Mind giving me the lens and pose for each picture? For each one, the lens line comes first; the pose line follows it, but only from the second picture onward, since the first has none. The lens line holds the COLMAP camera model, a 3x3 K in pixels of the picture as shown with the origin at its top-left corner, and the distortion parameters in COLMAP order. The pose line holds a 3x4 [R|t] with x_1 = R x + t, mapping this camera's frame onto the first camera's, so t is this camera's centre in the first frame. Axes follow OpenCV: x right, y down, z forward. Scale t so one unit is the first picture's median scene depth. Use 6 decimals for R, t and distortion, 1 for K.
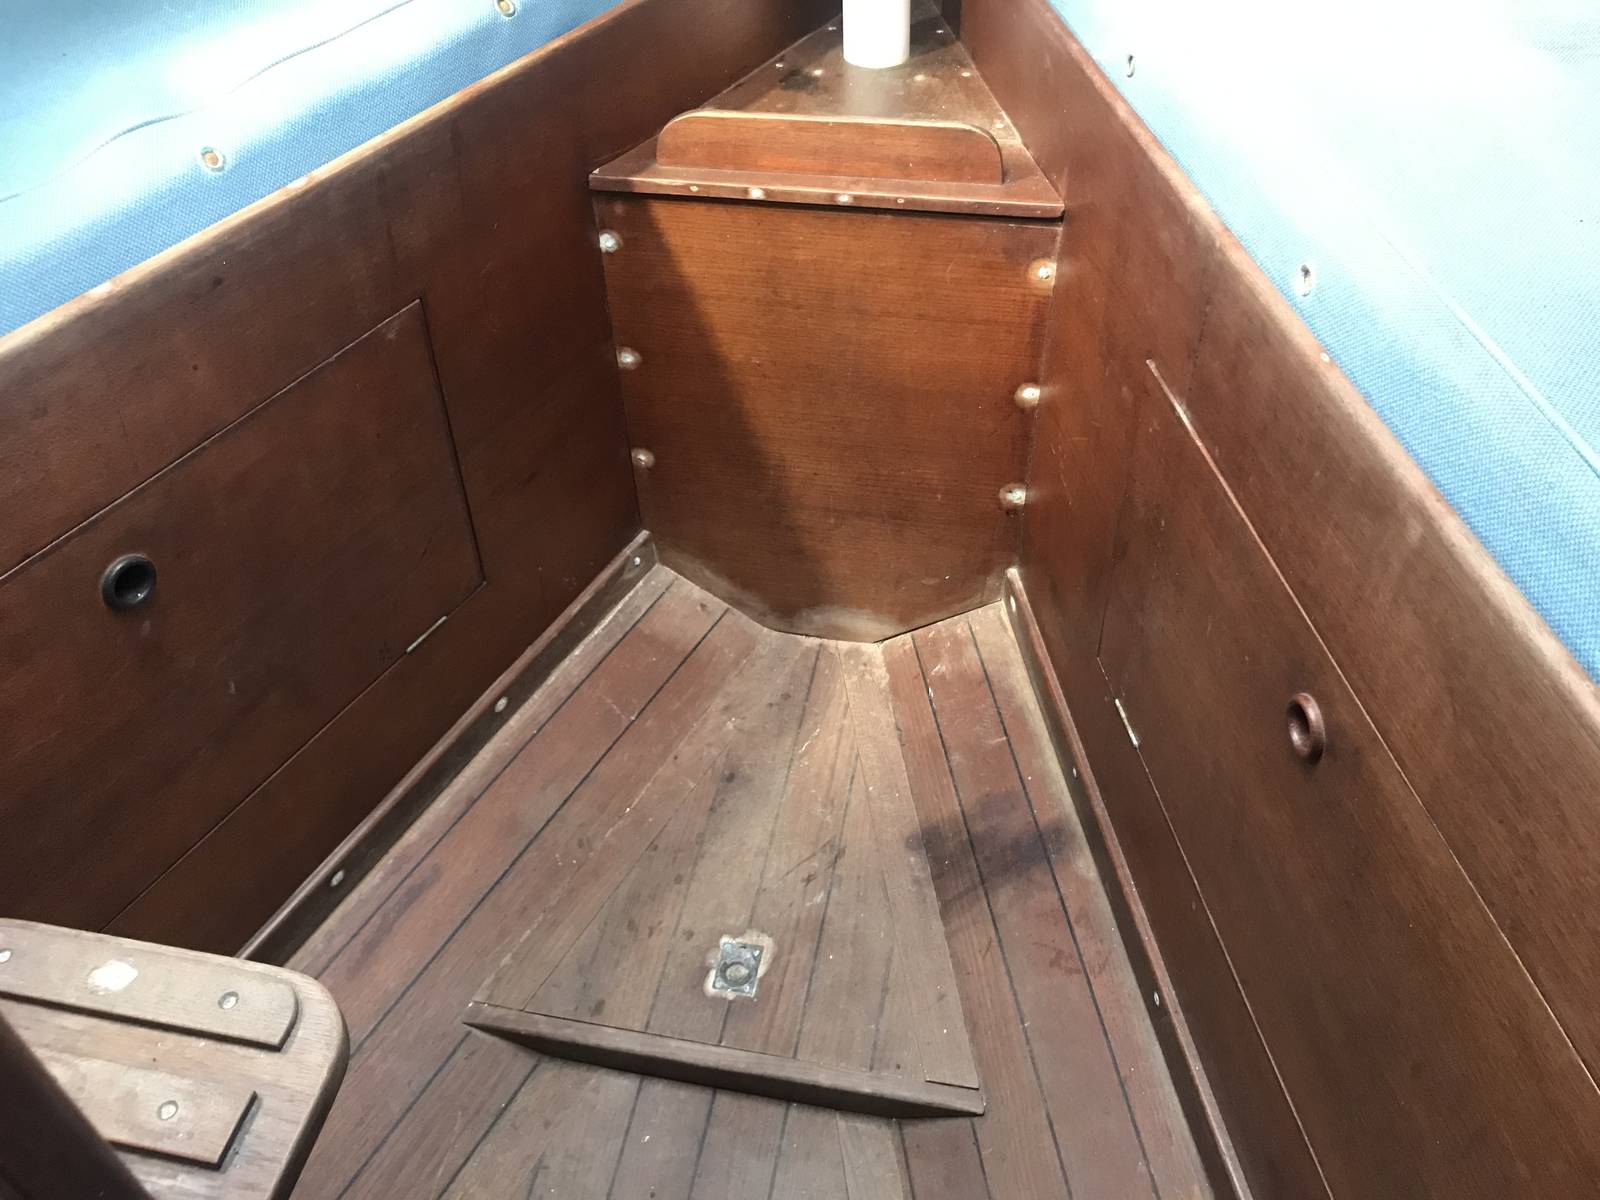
lens RADIAL K [[1307.0, 0, 796.4], [0, 1307.0, 552.6], [0, 0, 1]] dist [-0.001731, -0.000159]
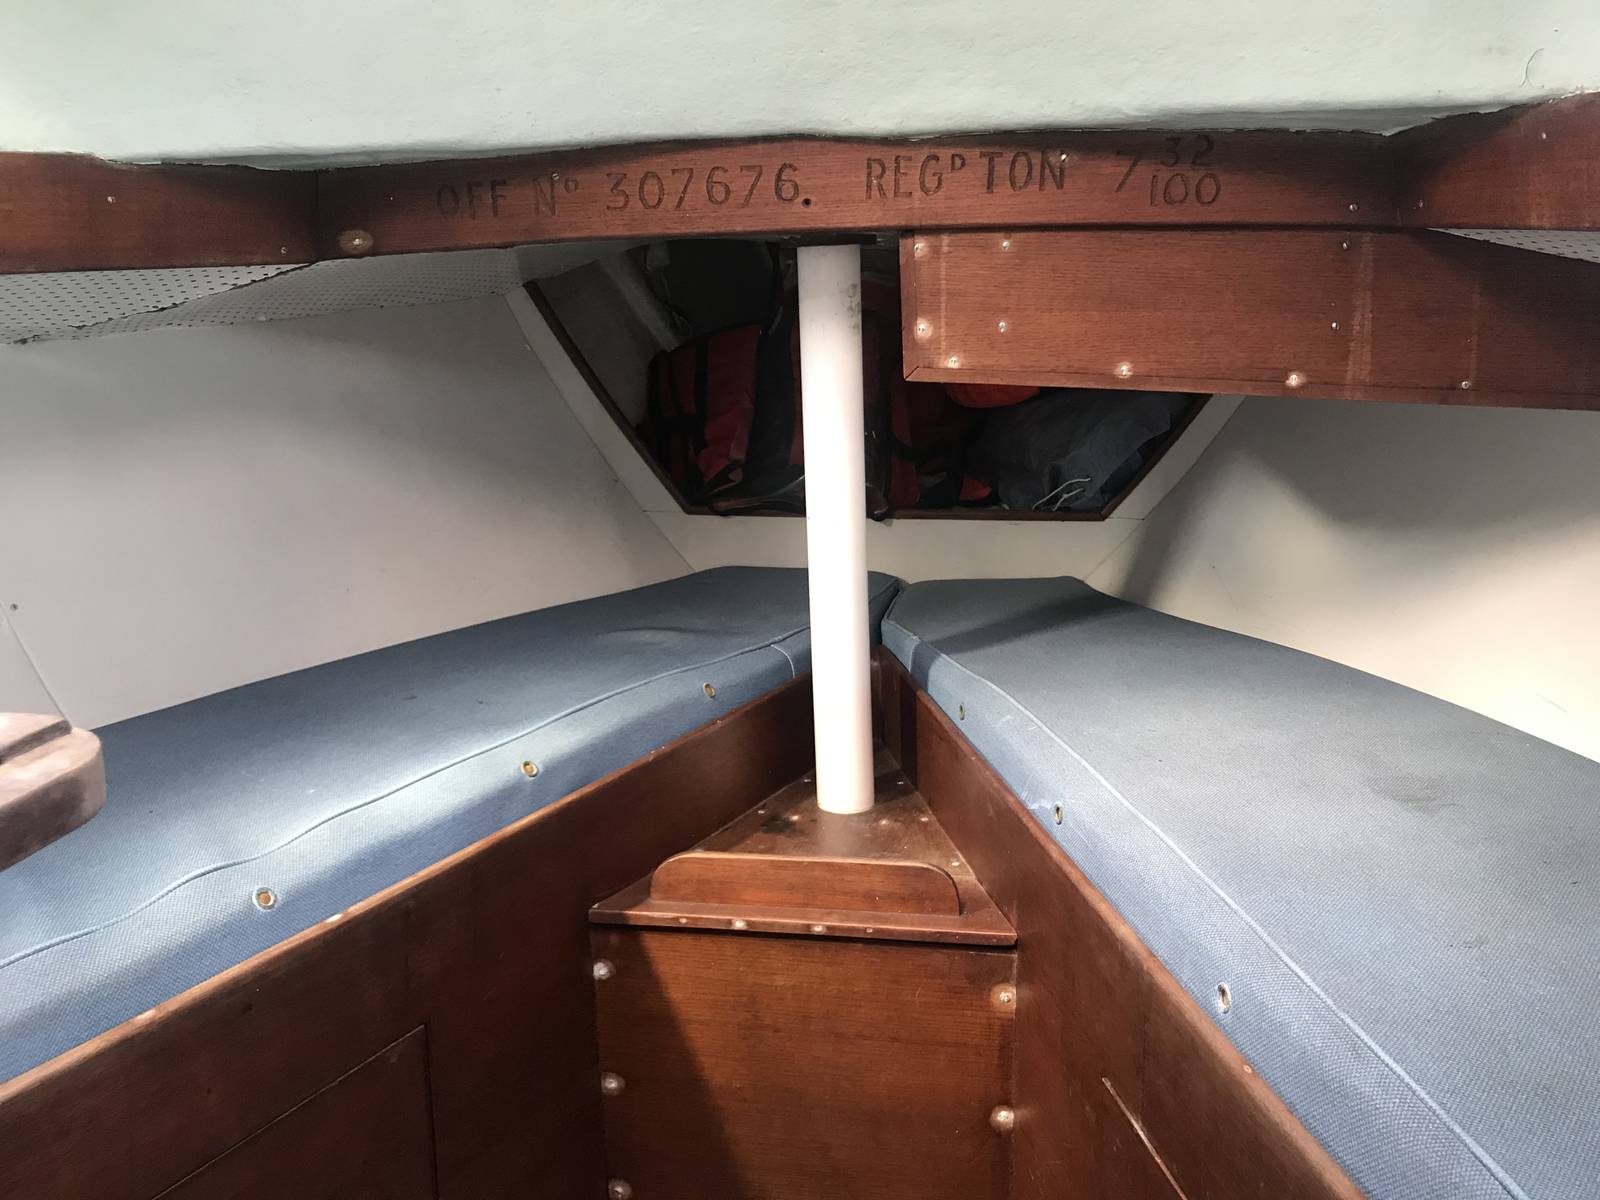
lens RADIAL K [[1334.8, 0, 800.0], [0, 1334.8, 600.0], [0, 0, 1]] dist [0.013775, -0.007071]
pose [[0.999866, -0.001339, 0.016321, 0.002765], [0.009061, 0.875396, -0.483321, 0.032227], [-0.013641, 0.483404, 0.875291, -0.125570]]
